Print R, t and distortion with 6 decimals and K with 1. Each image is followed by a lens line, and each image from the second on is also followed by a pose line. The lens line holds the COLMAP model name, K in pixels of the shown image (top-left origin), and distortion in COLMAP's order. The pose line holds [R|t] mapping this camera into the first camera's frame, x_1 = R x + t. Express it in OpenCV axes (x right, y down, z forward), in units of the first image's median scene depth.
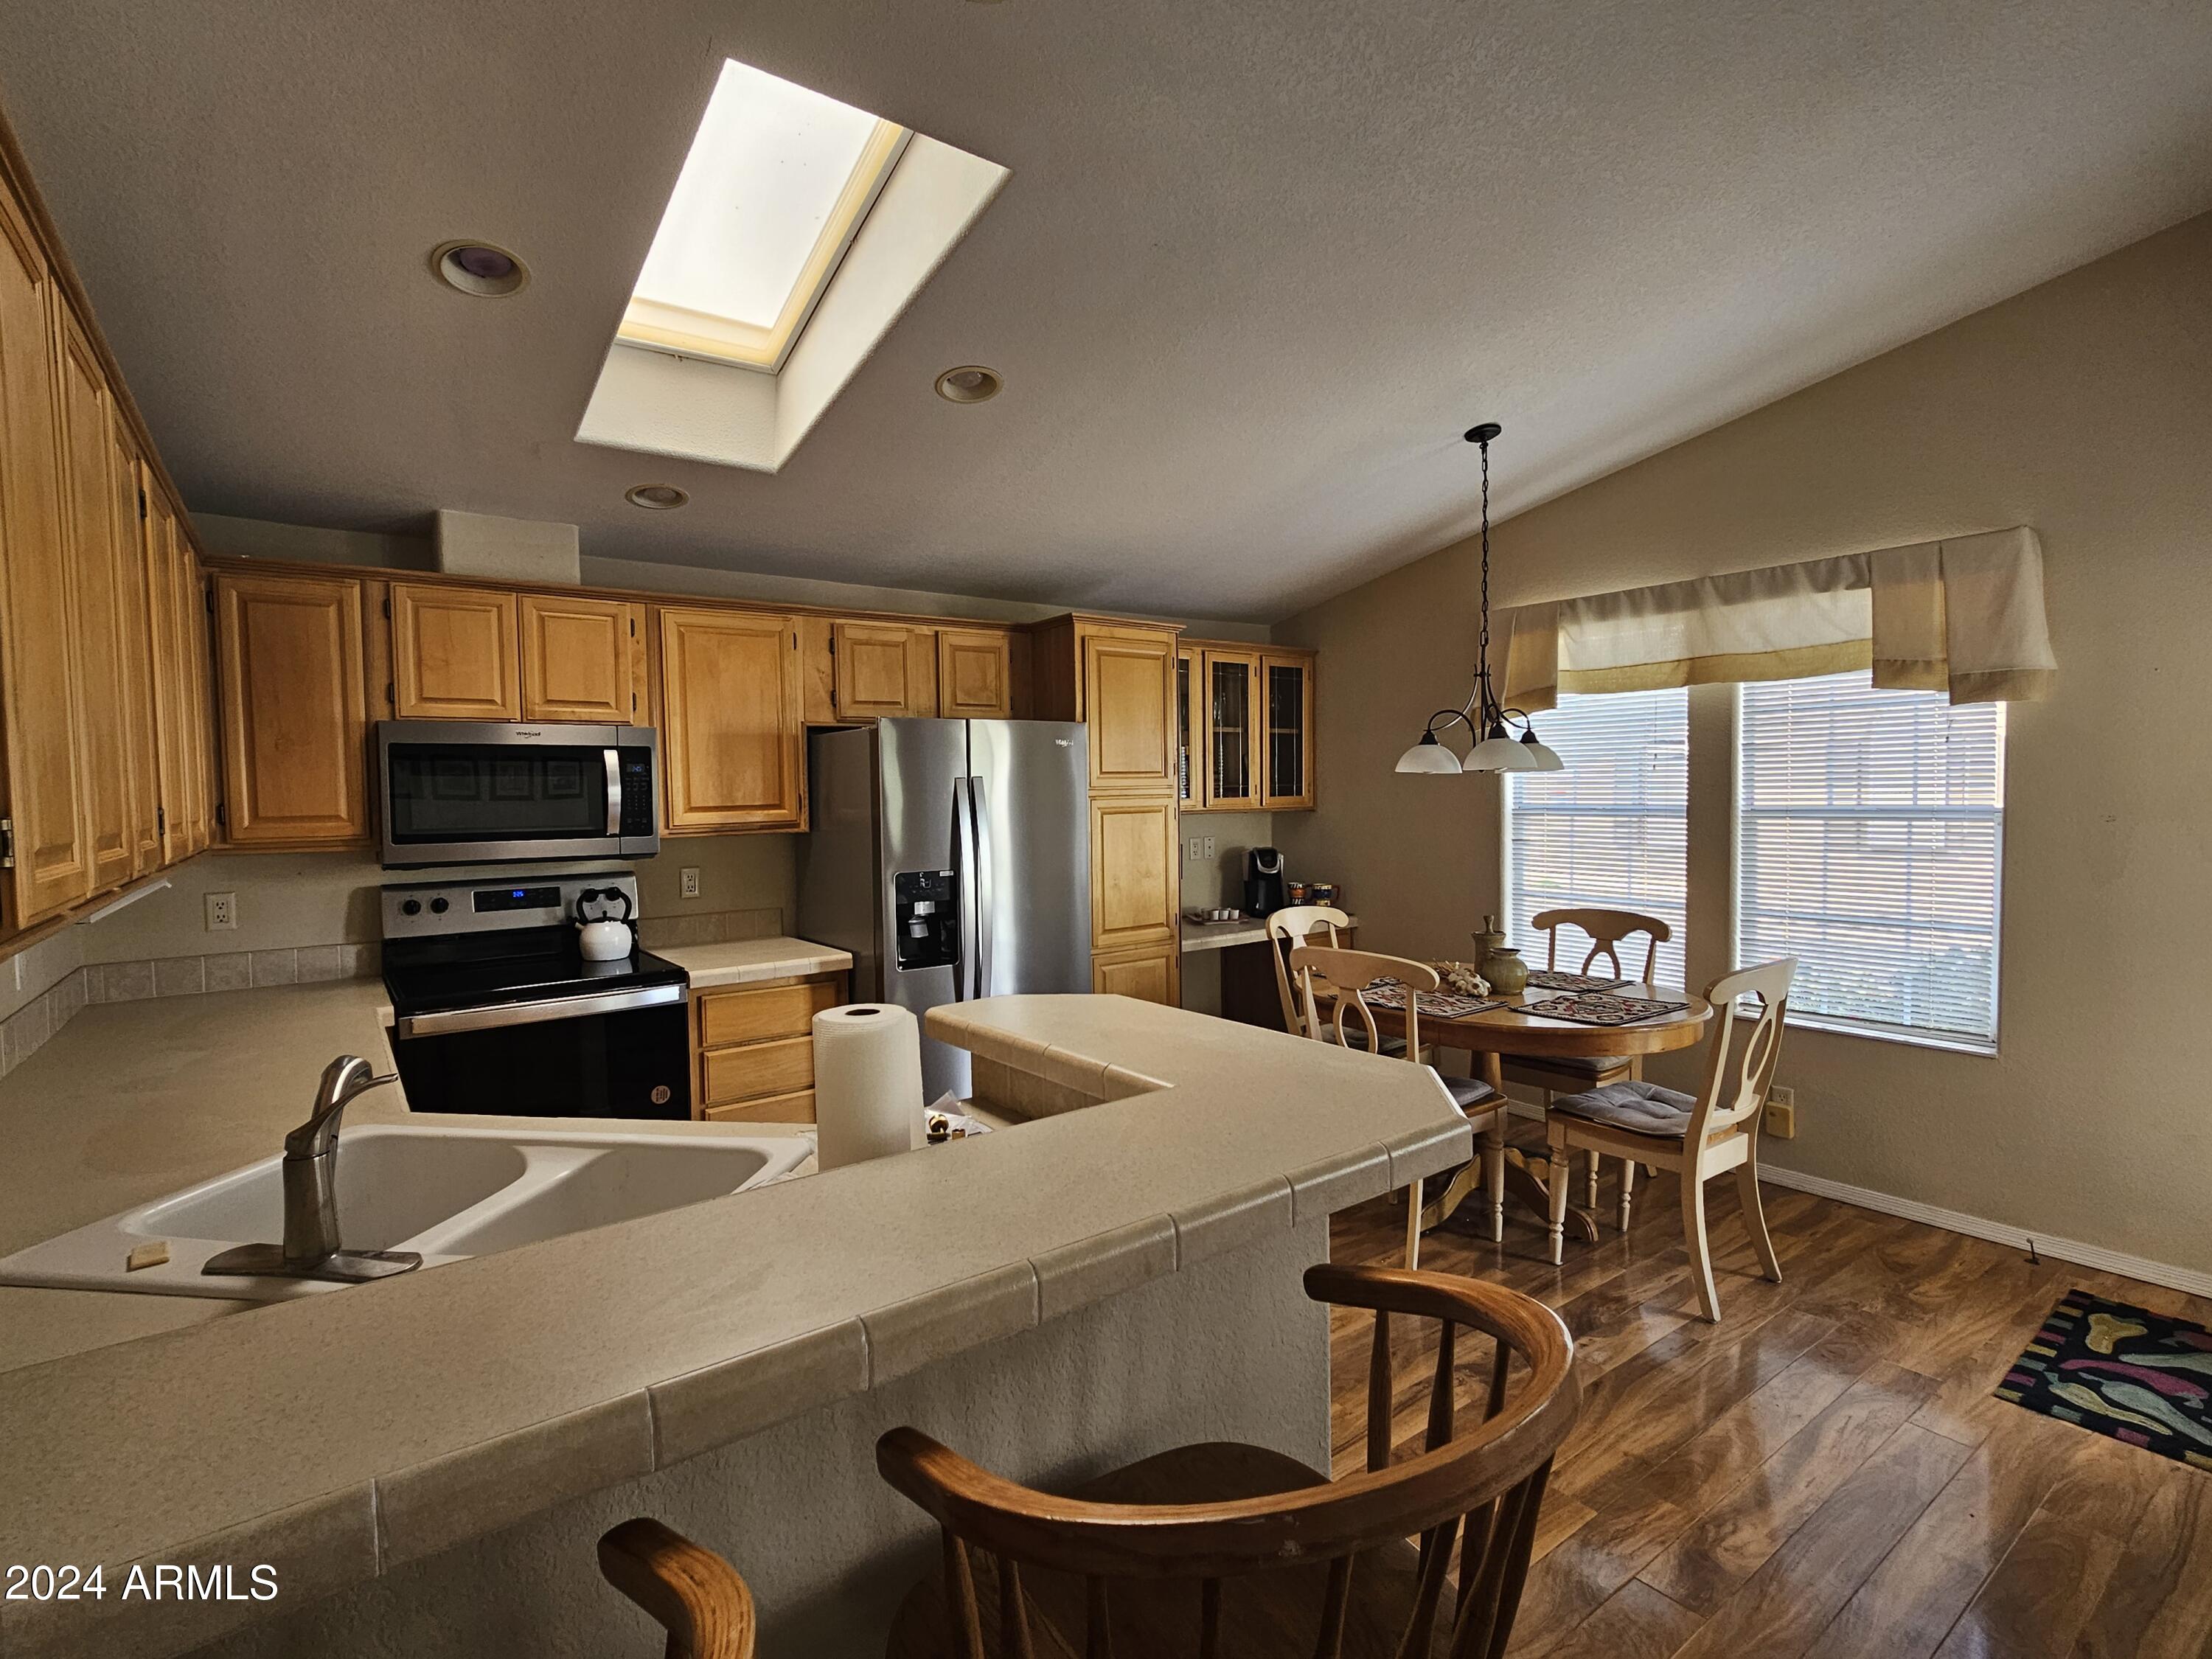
lens RADIAL K [[1064.4, 0, 1086.6], [0, 1064.4, 832.5], [0, 0, 1]] dist [0.000976, 0.000751]
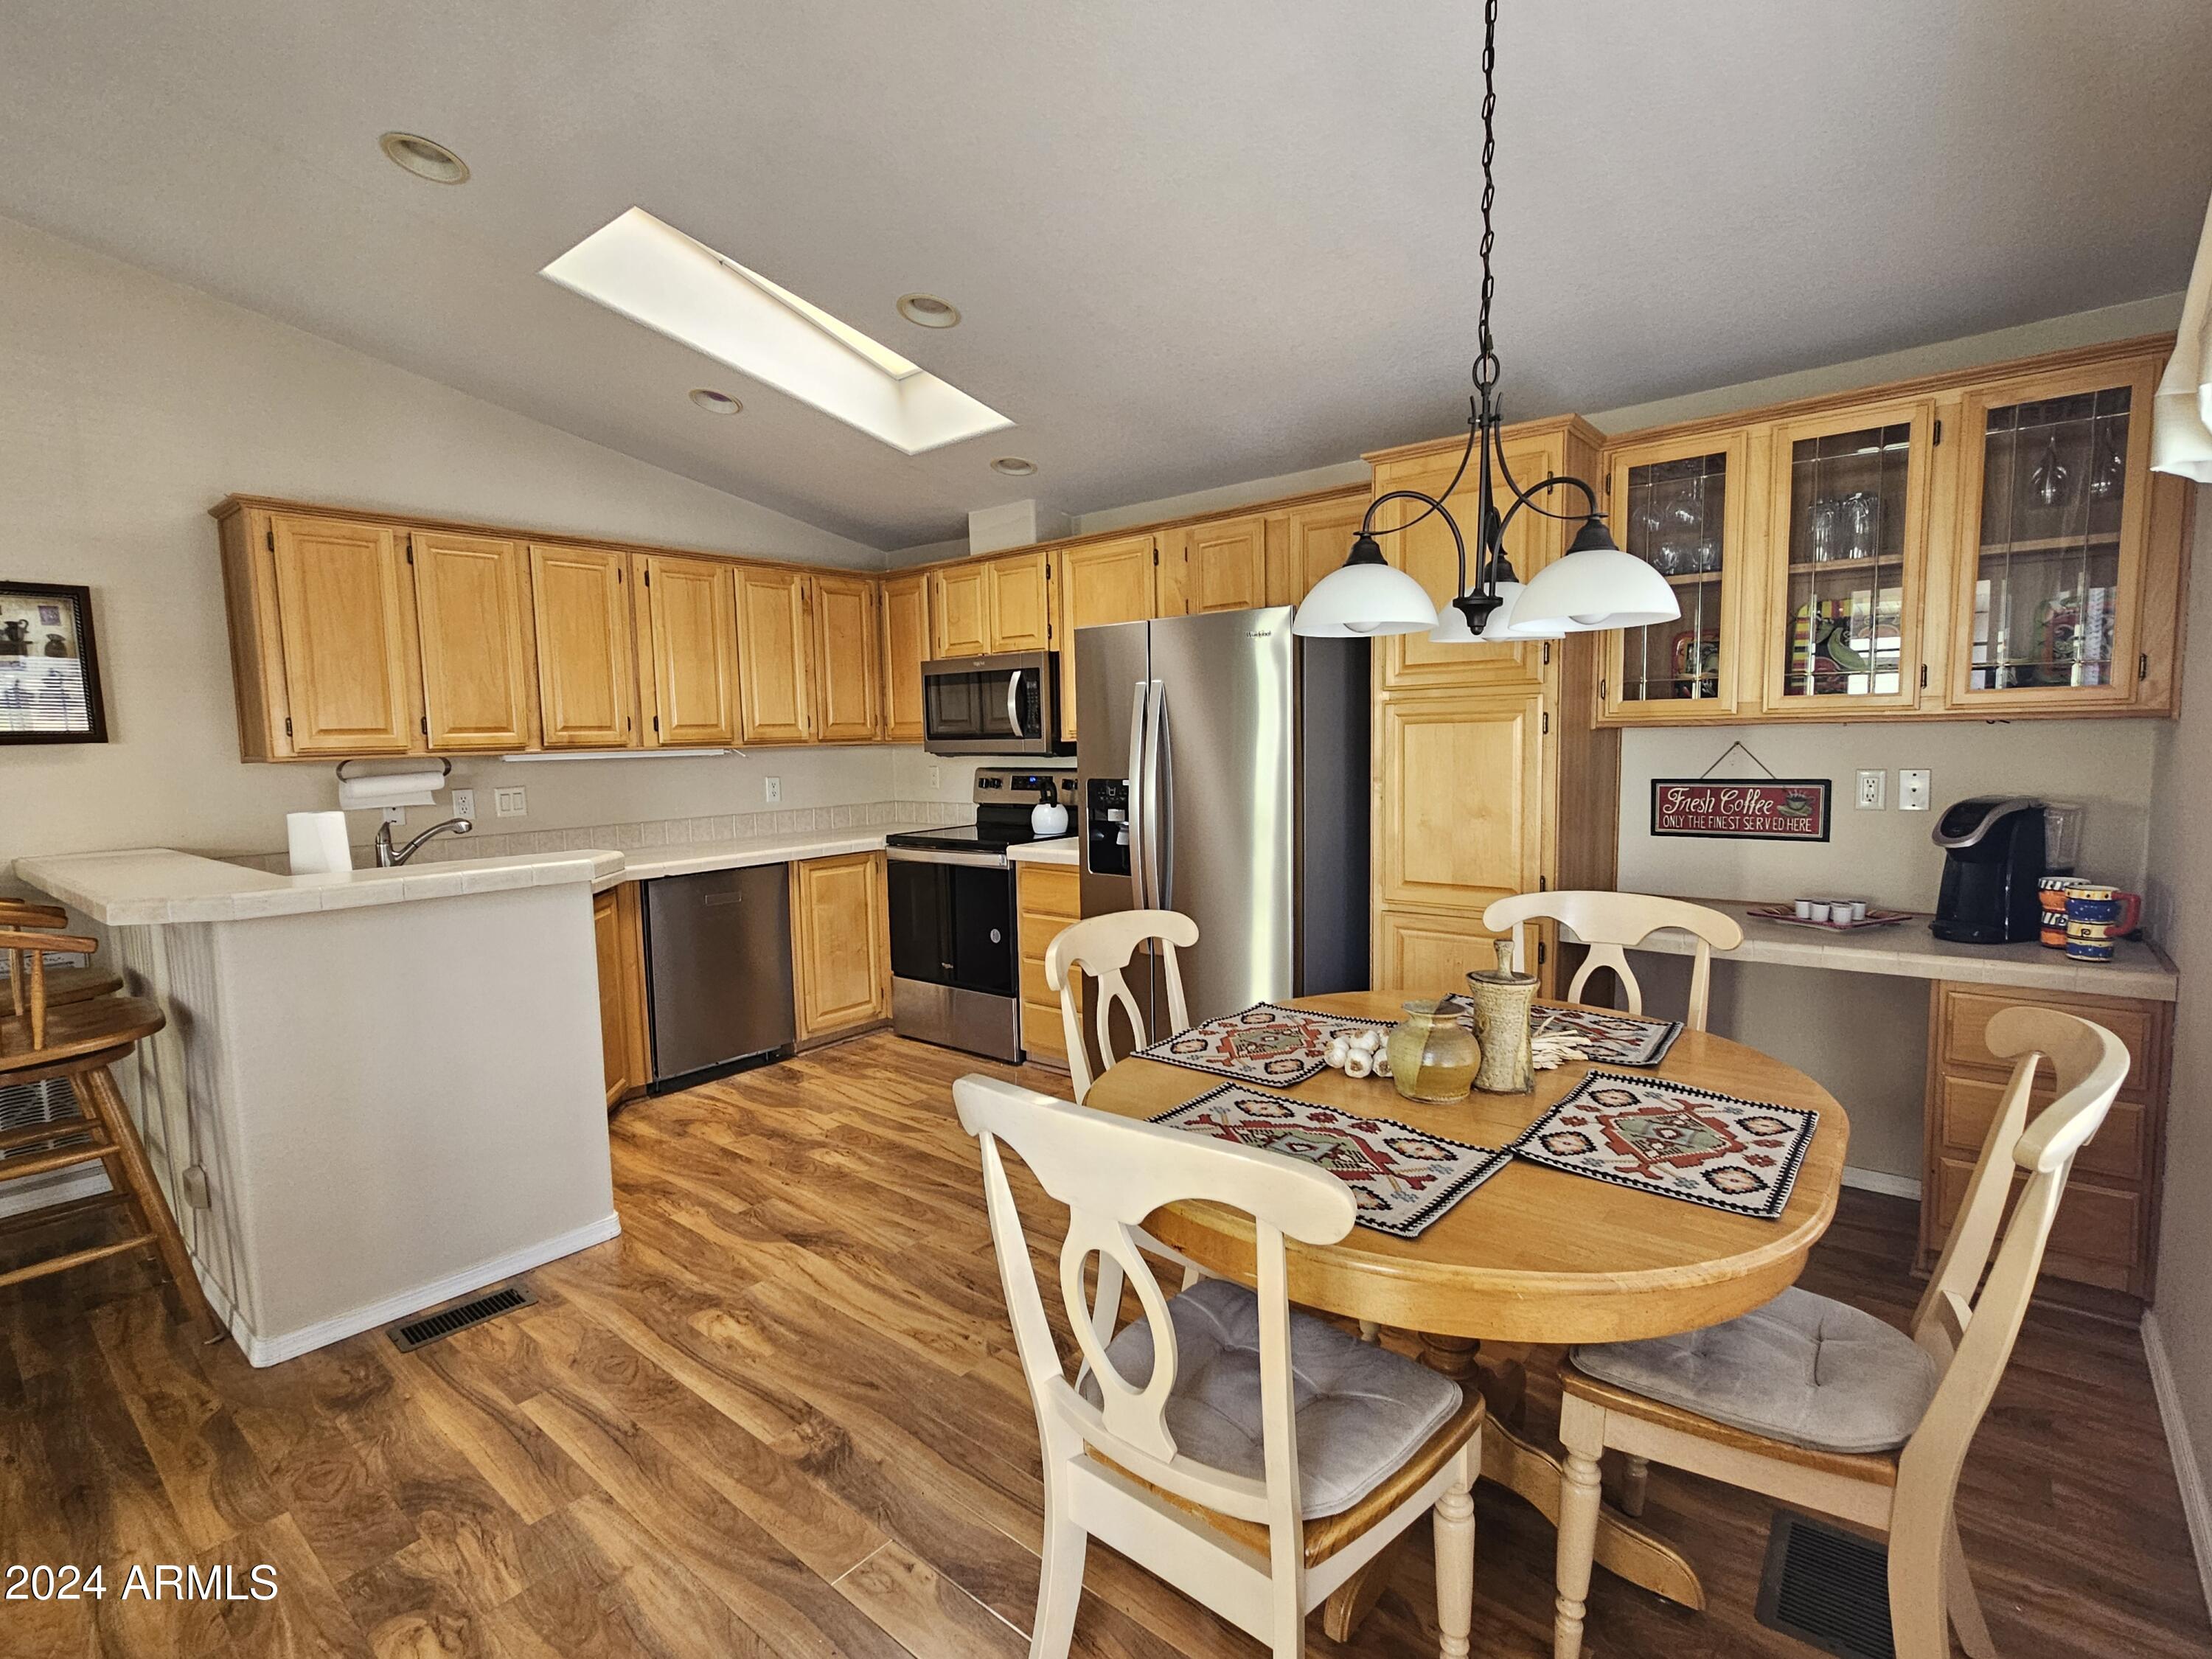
lens RADIAL K [[1064.4, 0, 1086.6], [0, 1064.4, 832.5], [0, 0, 1]] dist [0.000976, 0.000751]
pose [[0.233663, 0.103532, -0.966790, 0.765862], [-0.020125, 0.994617, 0.101648, -0.014582], [0.972109, -0.004295, 0.234488, 0.692823]]
